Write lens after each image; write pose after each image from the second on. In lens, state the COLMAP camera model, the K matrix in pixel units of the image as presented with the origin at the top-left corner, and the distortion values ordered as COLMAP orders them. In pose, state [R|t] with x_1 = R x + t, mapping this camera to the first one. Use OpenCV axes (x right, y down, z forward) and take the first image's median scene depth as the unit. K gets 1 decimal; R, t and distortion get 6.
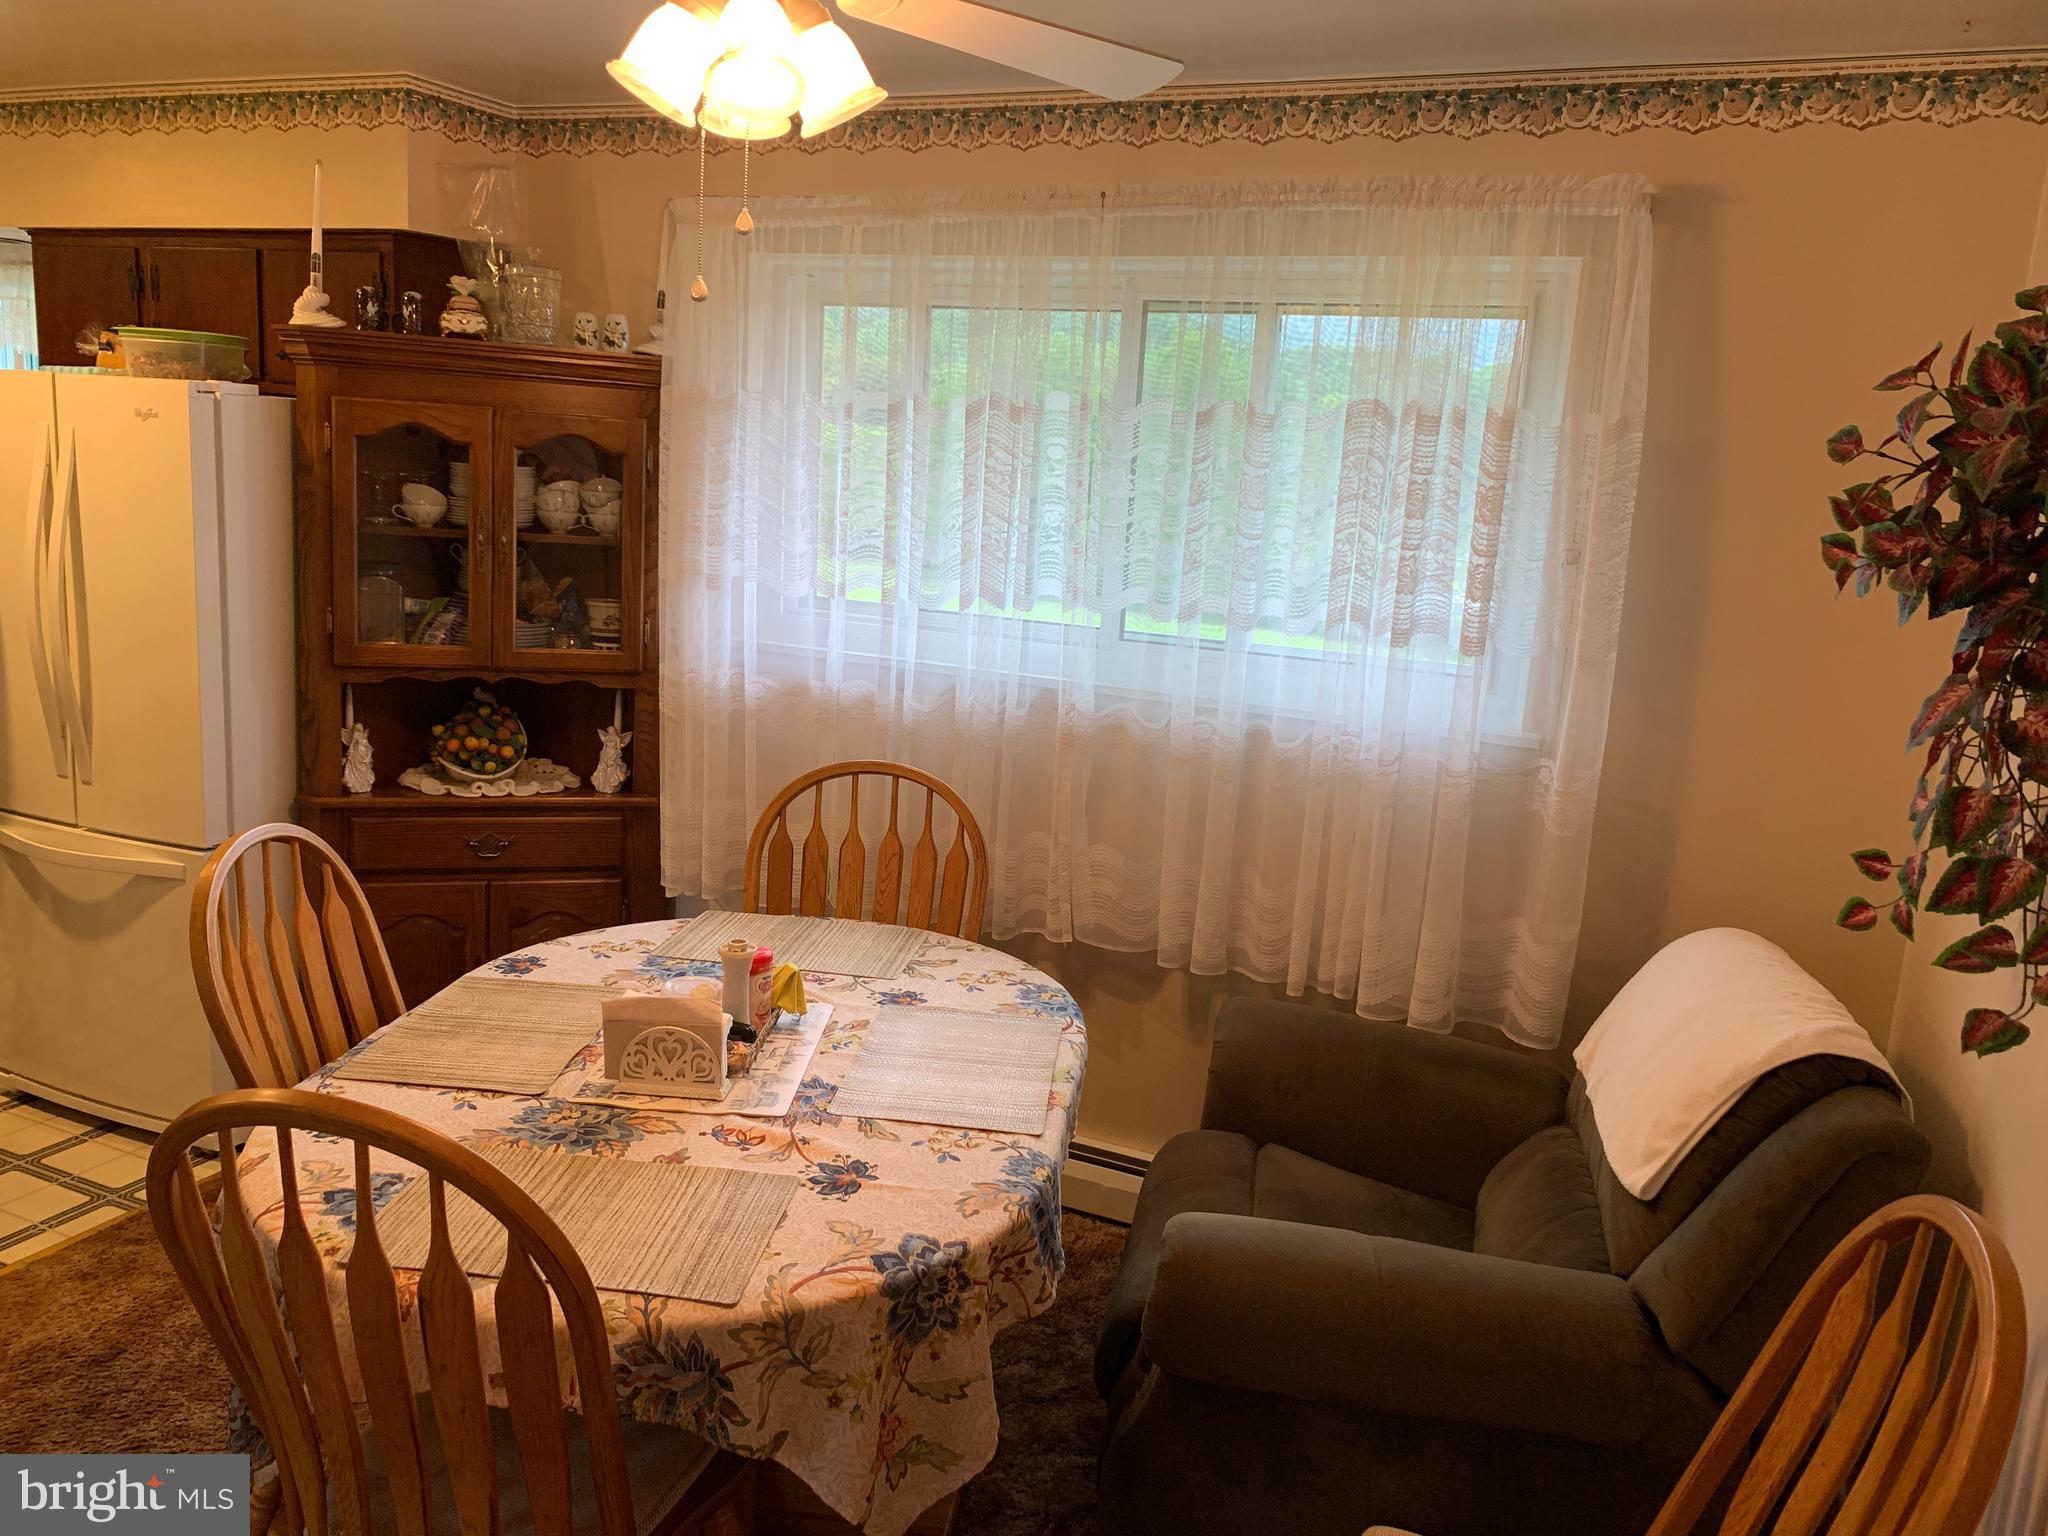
lens RADIAL K [[1608.2, 0, 1024.5], [0, 1608.2, 759.3], [0, 0, 1]] dist [0.009485, -0.000298]
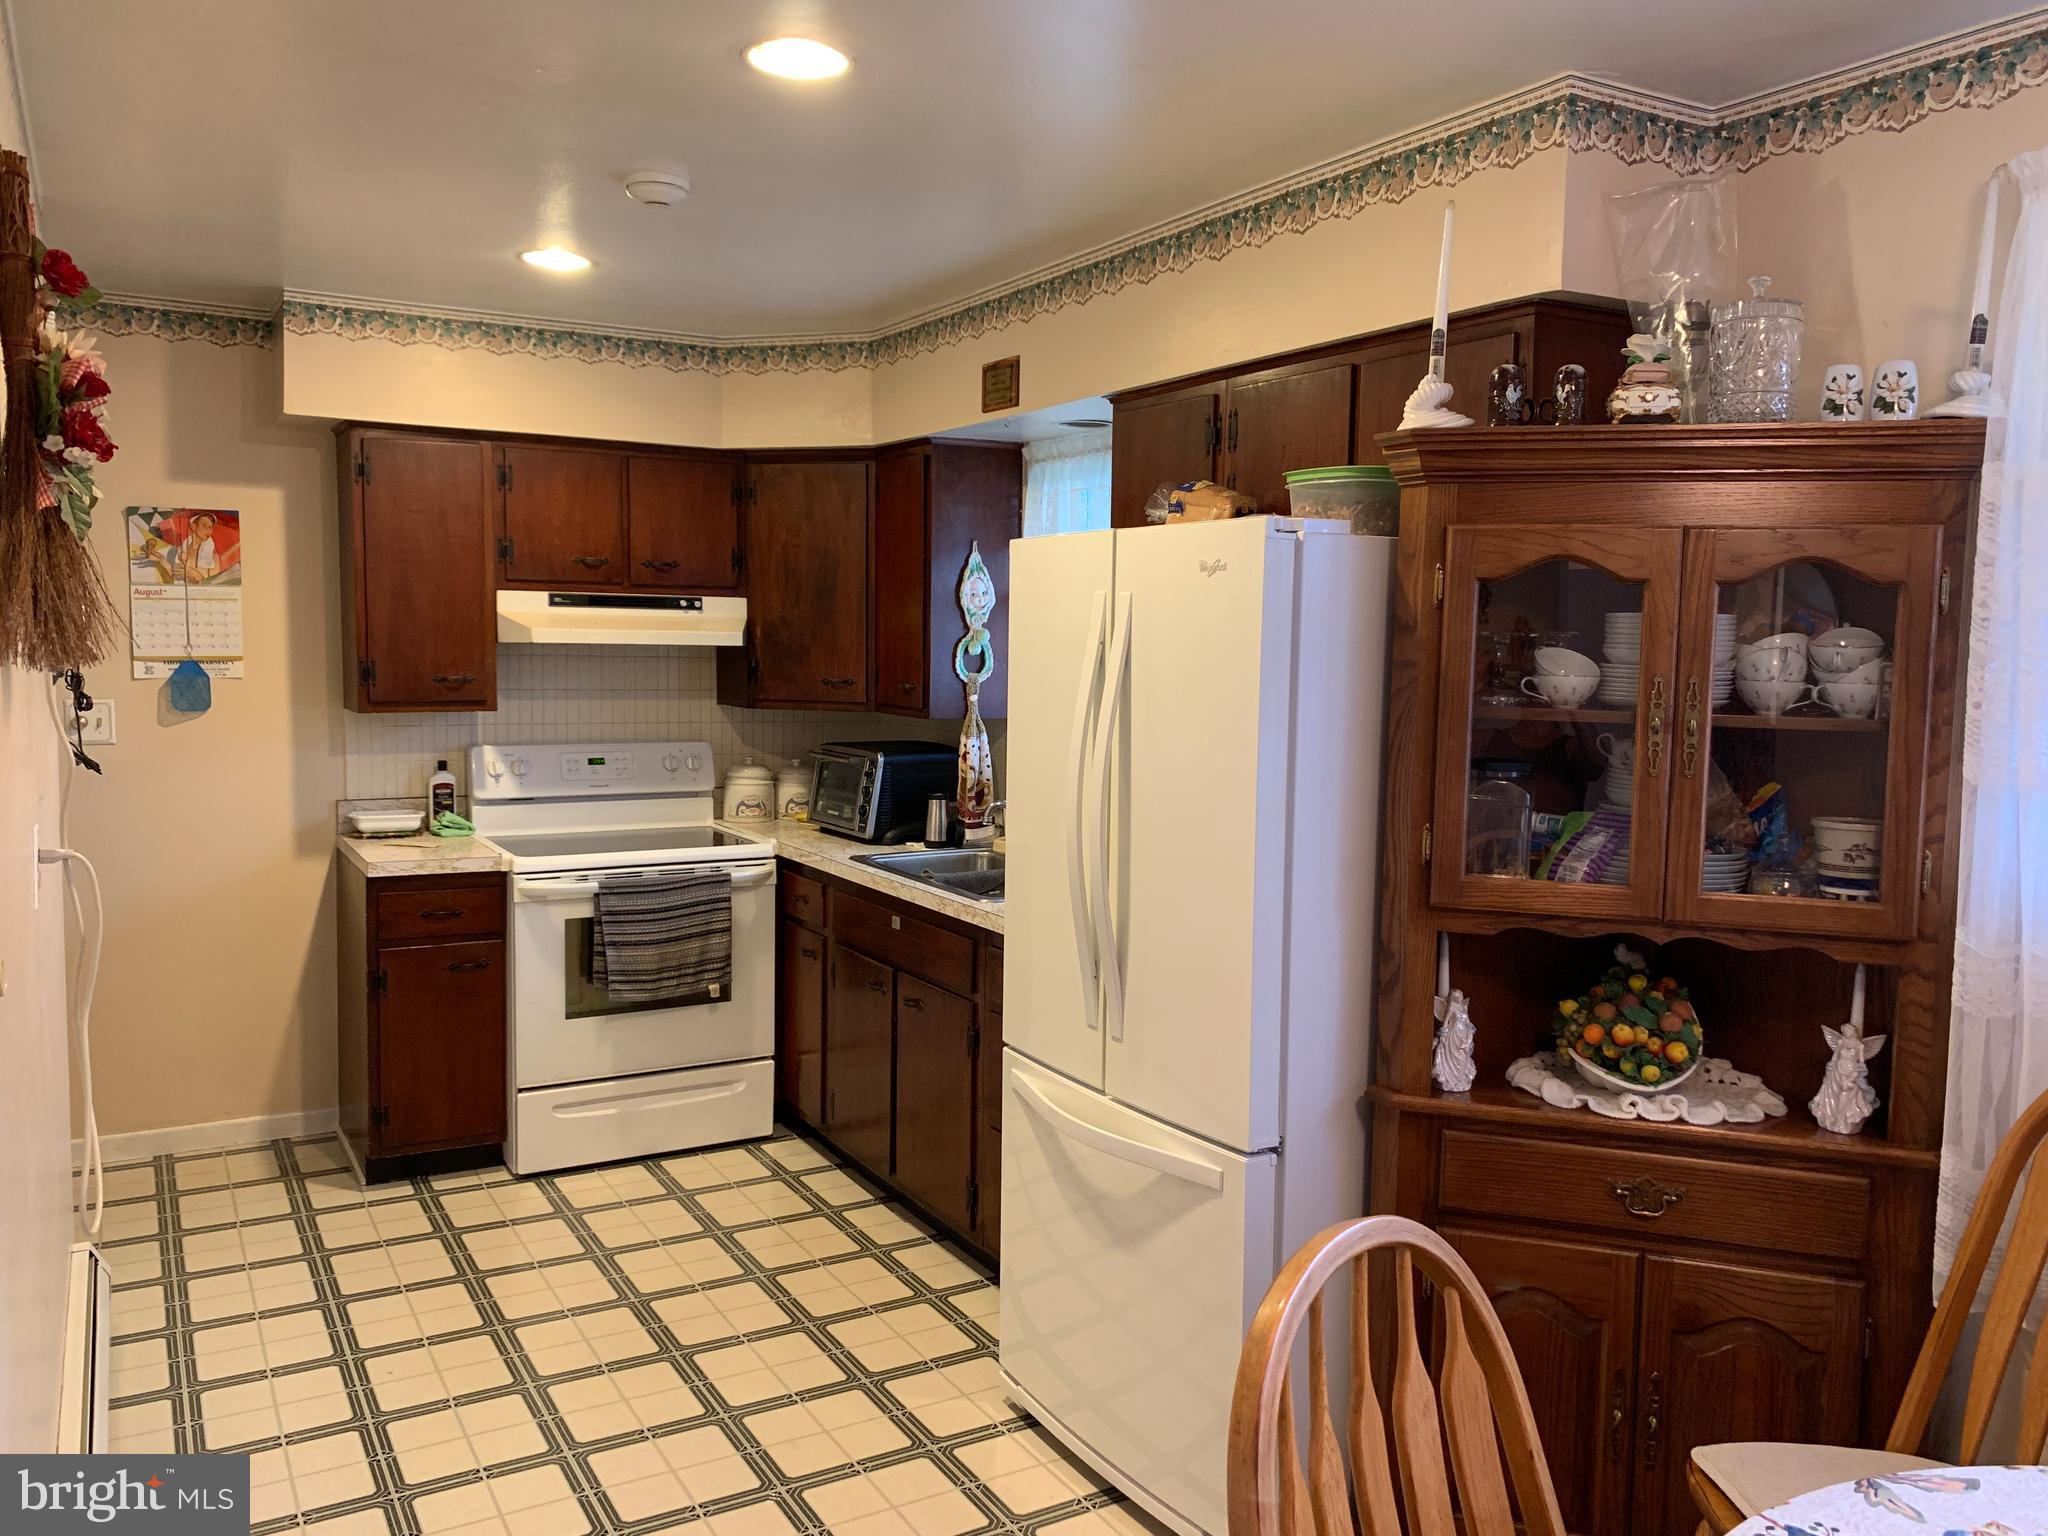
lens RADIAL K [[1570.9, 0, 1024.0], [0, 1570.9, 768.0], [0, 0, 1]] dist [0.114575, -0.265986]
pose [[0.819280, 0.000007, -0.573394, -0.172878], [-0.073694, 0.991708, -0.105284, -0.031295], [0.568638, 0.128513, 0.812487, 0.323541]]
